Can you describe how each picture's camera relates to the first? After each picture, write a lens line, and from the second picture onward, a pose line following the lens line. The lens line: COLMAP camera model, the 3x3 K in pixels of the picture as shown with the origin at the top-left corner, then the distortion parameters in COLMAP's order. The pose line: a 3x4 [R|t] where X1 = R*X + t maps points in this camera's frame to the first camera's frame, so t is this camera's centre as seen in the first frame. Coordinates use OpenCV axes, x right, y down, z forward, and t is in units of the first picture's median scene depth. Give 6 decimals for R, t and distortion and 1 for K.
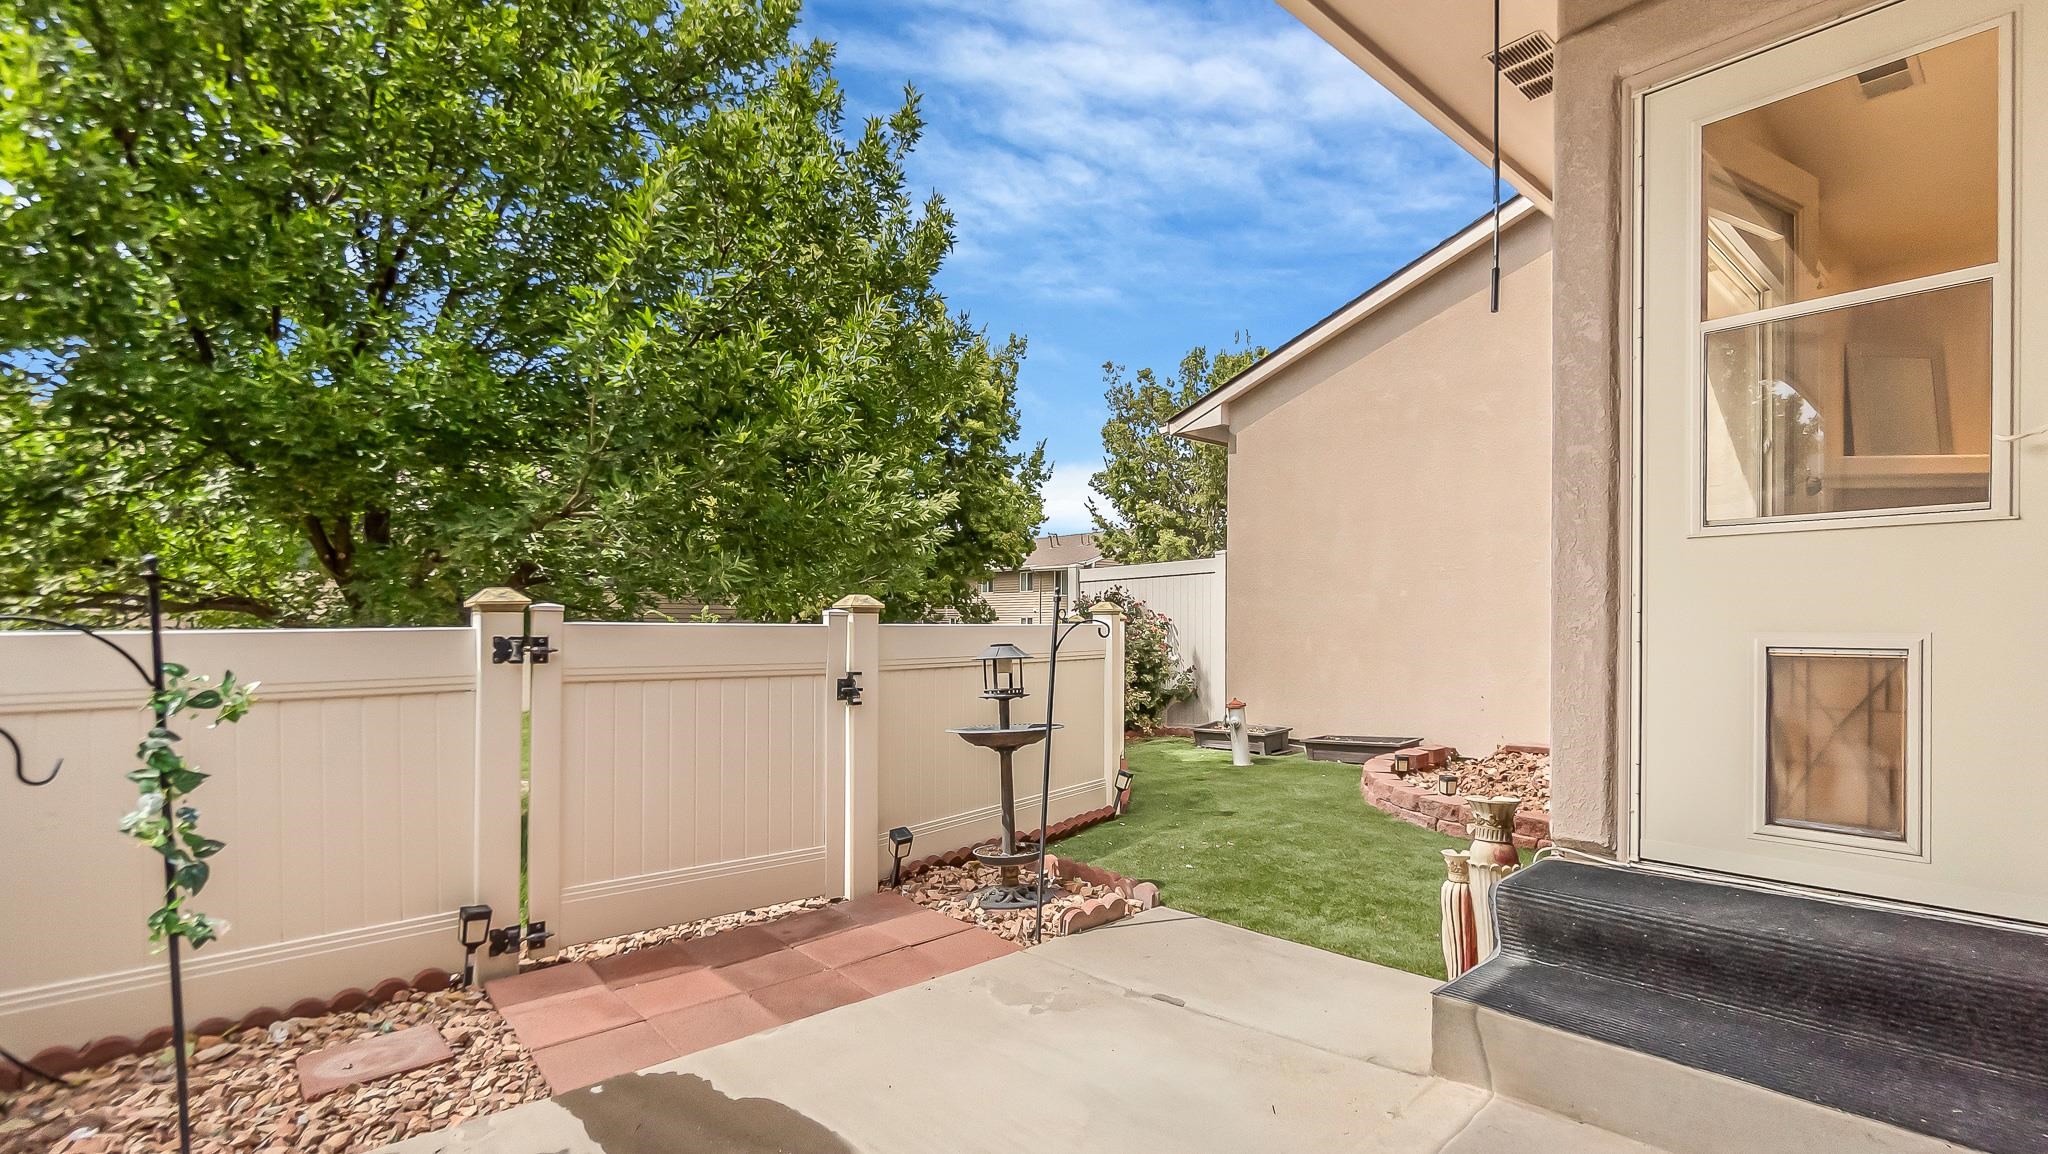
lens RADIAL K [[927.8, 0, 1024.0], [0, 927.8, 577.0], [0, 0, 1]] dist [-0.004239, -0.000635]
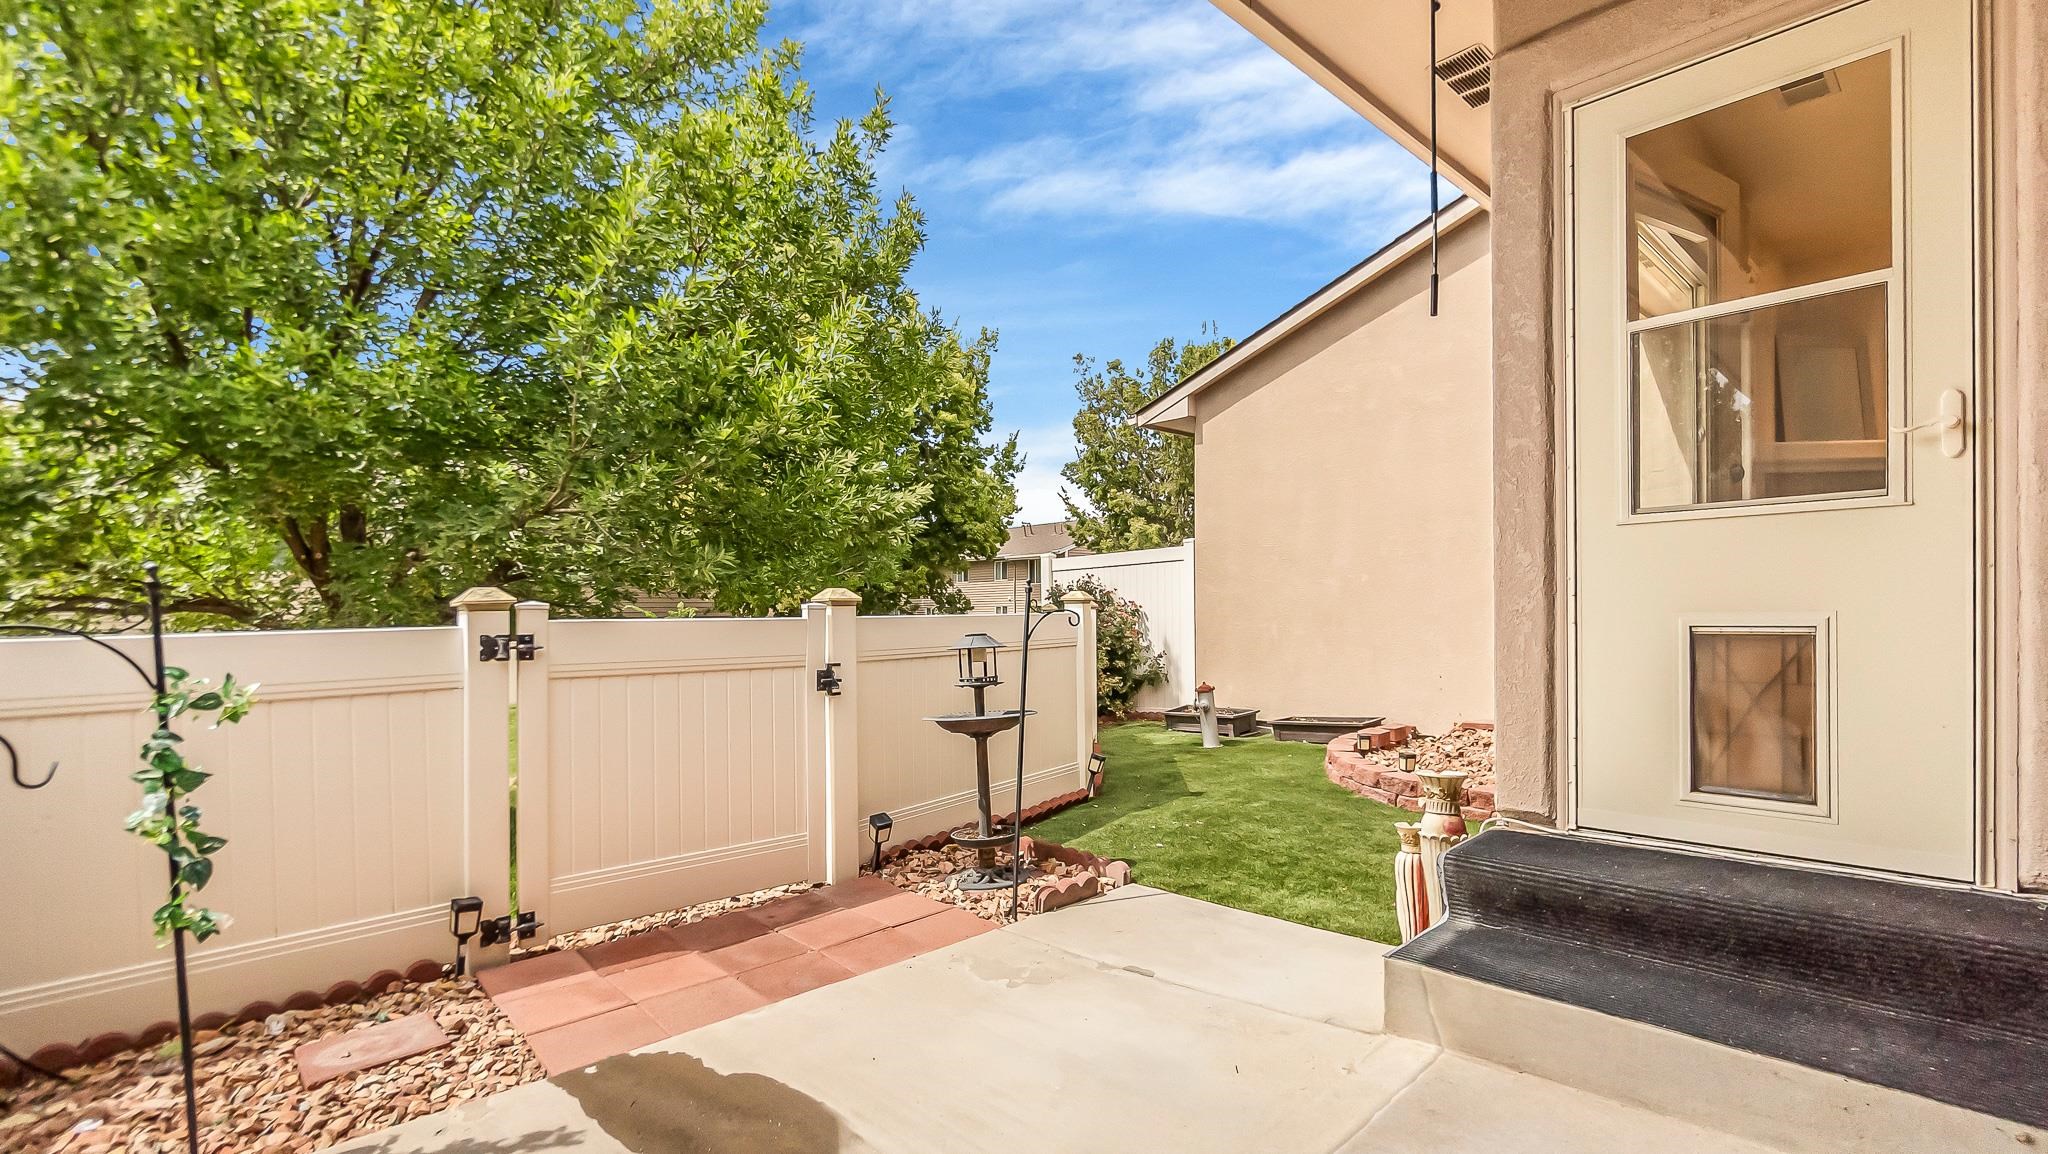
lens RADIAL K [[913.6, 0, 1023.9], [0, 913.6, 562.1], [0, 0, 1]] dist [-0.006311, 0.000178]
pose [[0.999519, -0.013705, 0.027831, 0.001563], [0.013818, 0.999897, -0.003868, -0.002512], [-0.027775, 0.004251, 0.999605, -0.015787]]
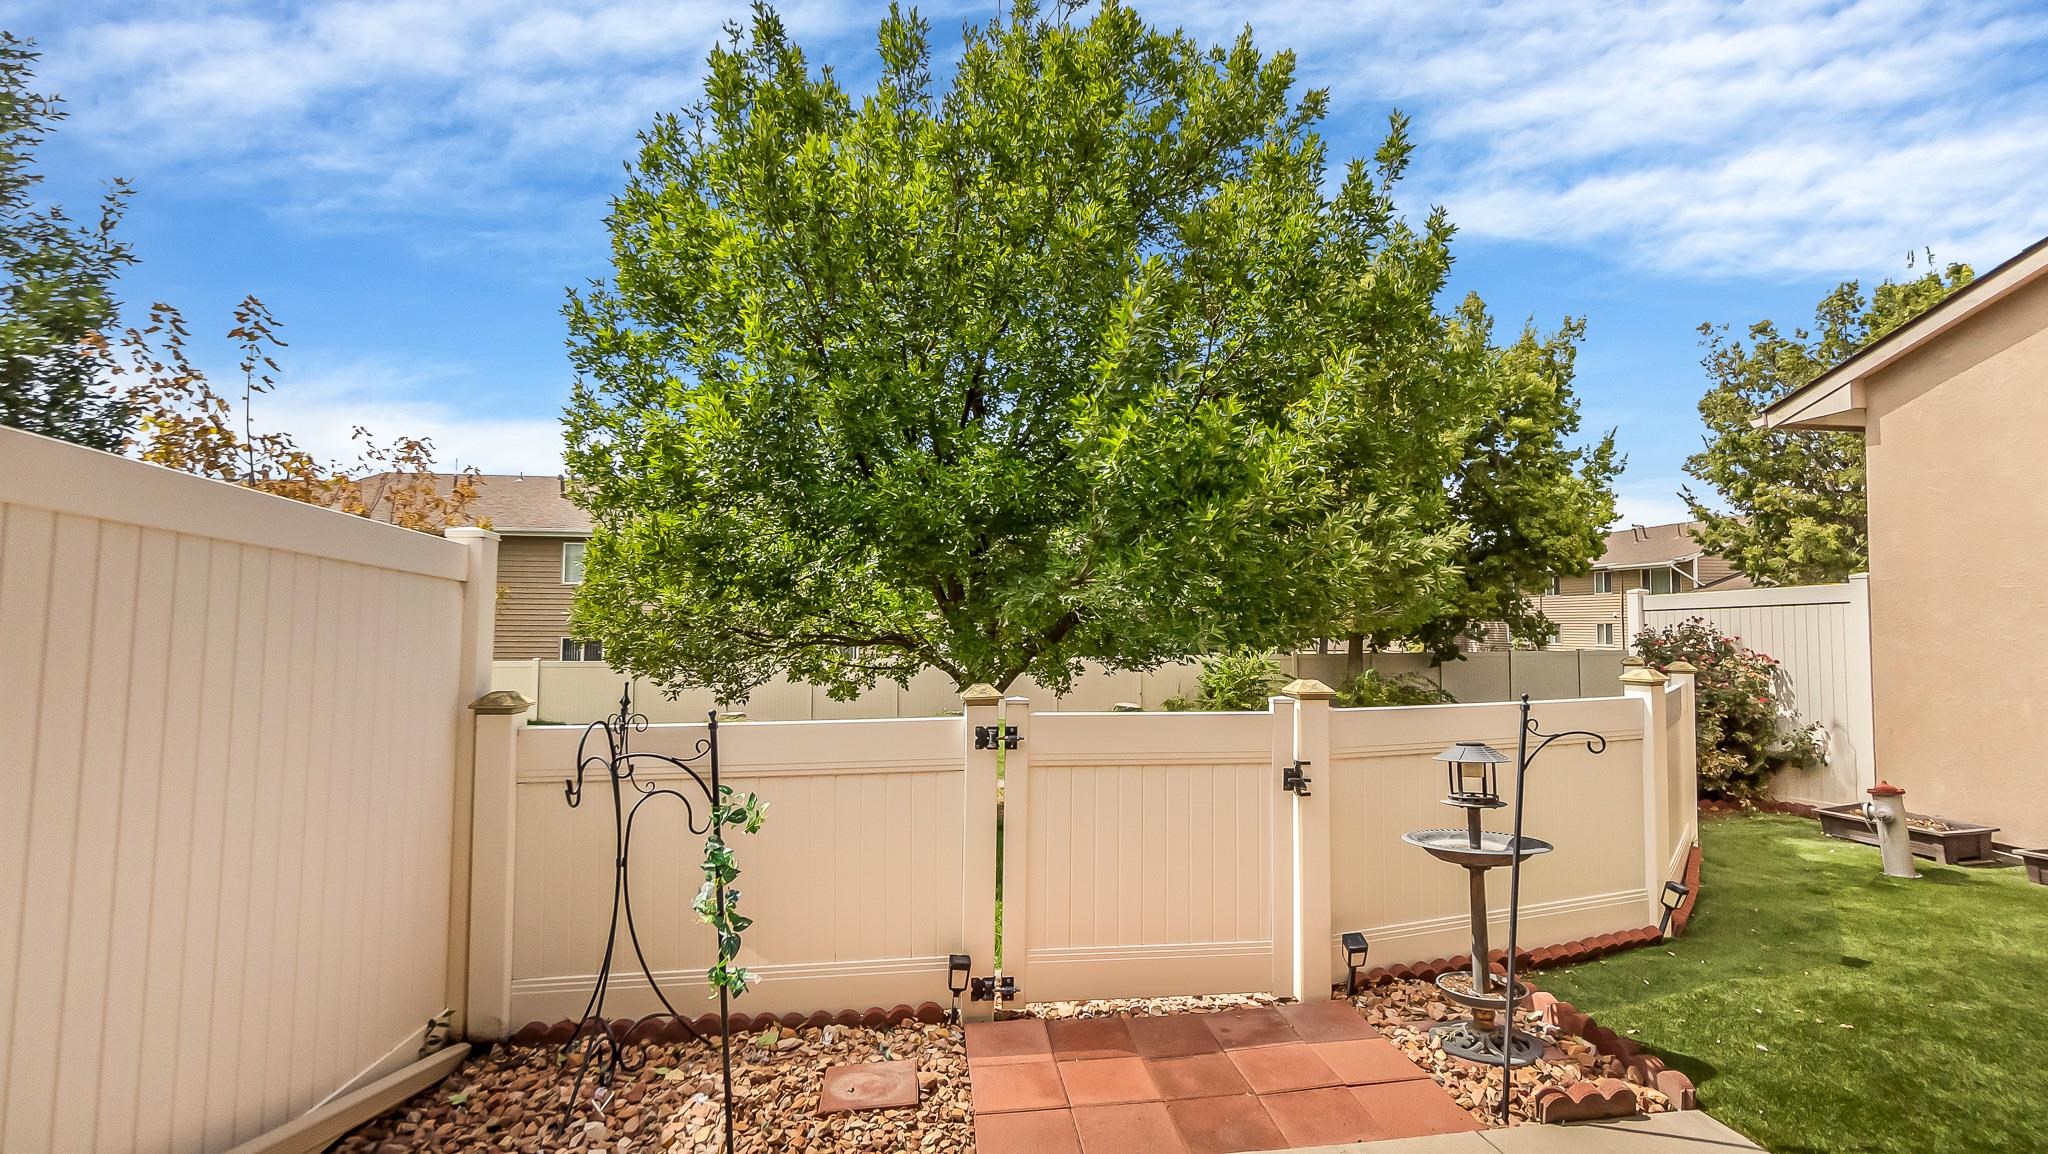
lens RADIAL K [[857.0, 0, 1020.5], [0, 857.0, 559.4], [0, 0, 1]] dist [-0.008158, -0.000346]
pose [[0.827219, -0.043731, -0.560176, 0.067555], [0.026444, 0.998892, -0.038929, -0.064951], [0.561257, 0.017389, 0.827459, 0.058724]]
